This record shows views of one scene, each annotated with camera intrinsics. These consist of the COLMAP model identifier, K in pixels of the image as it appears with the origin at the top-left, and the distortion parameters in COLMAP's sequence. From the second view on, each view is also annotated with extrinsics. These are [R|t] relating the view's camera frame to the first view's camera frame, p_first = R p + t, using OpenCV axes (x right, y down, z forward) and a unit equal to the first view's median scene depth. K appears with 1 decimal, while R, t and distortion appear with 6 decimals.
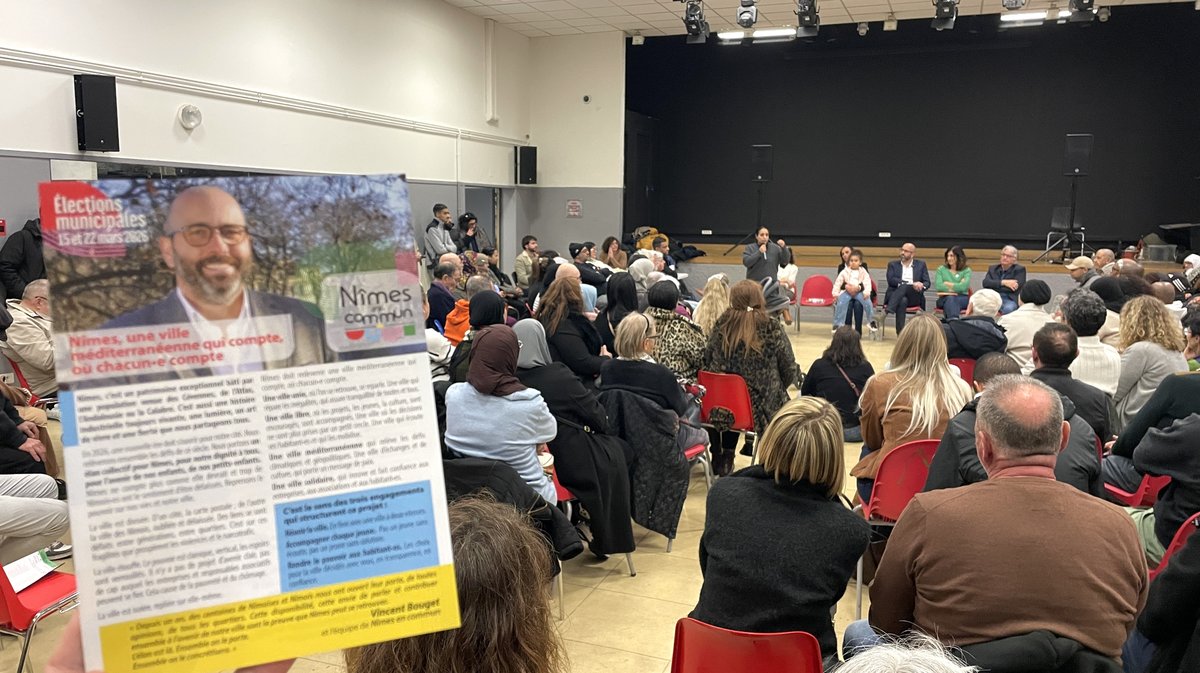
lens RADIAL K [[915.5, 0, 600.0], [0, 915.5, 336.5], [0, 0, 1]] dist [0.114076, -0.163221]
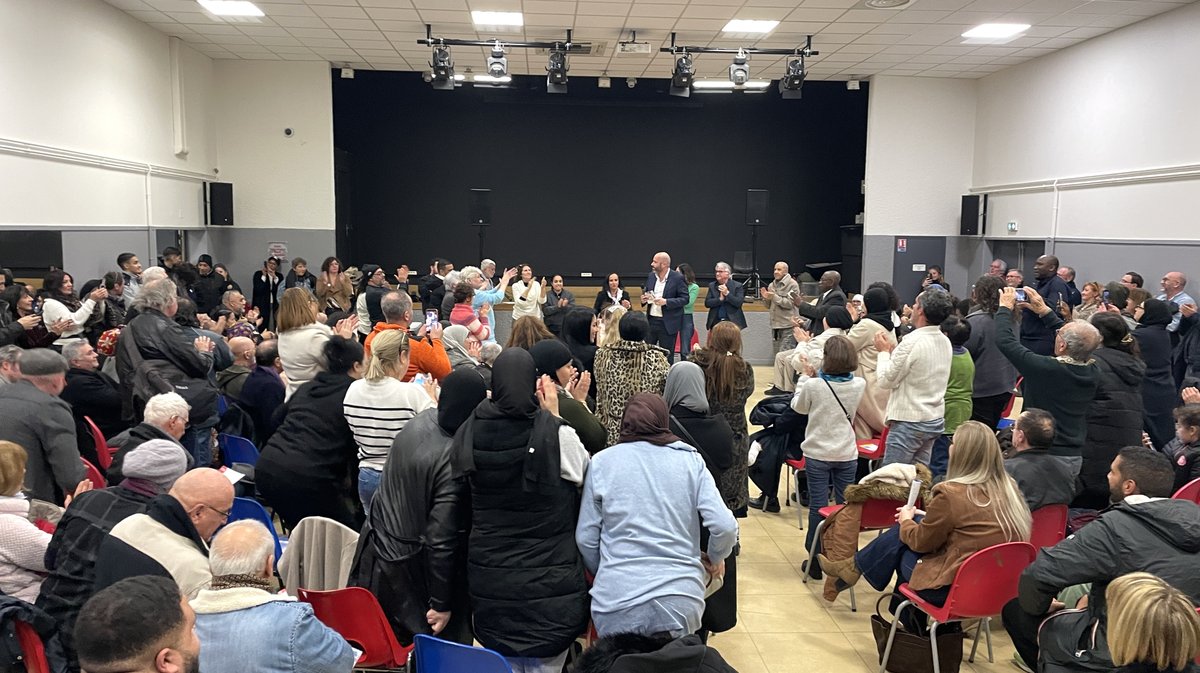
lens RADIAL K [[915.5, 0, 600.0], [0, 915.5, 336.5], [0, 0, 1]] dist [0.114076, -0.163221]
pose [[0.899542, -0.051669, 0.433768, -0.153558], [0.057753, 0.998331, -0.000849, -0.042345], [-0.433000, 0.025815, 0.901024, 0.059090]]
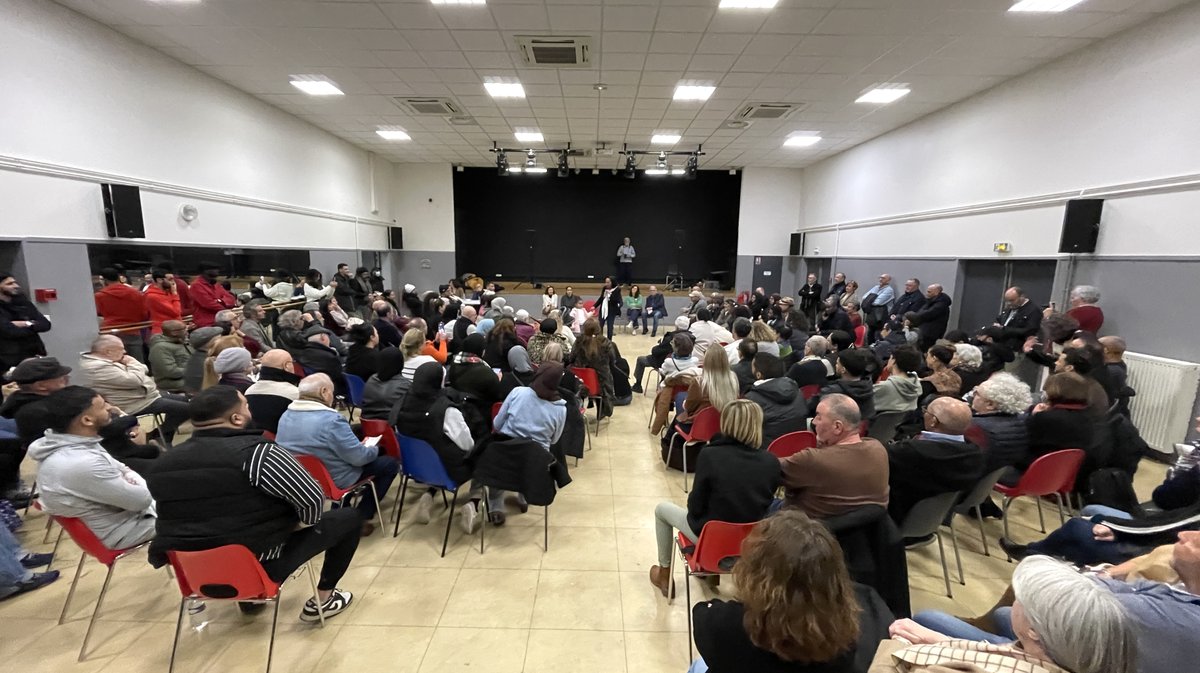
lens RADIAL K [[498.7, 0, 587.3], [0, 498.7, 345.4], [0, 0, 1]] dist [-0.000125, -0.000111]
pose [[0.933417, -0.061417, 0.353498, -0.093256], [0.044914, 0.997492, 0.054711, -0.025256], [-0.355971, -0.035191, 0.933834, 0.010460]]
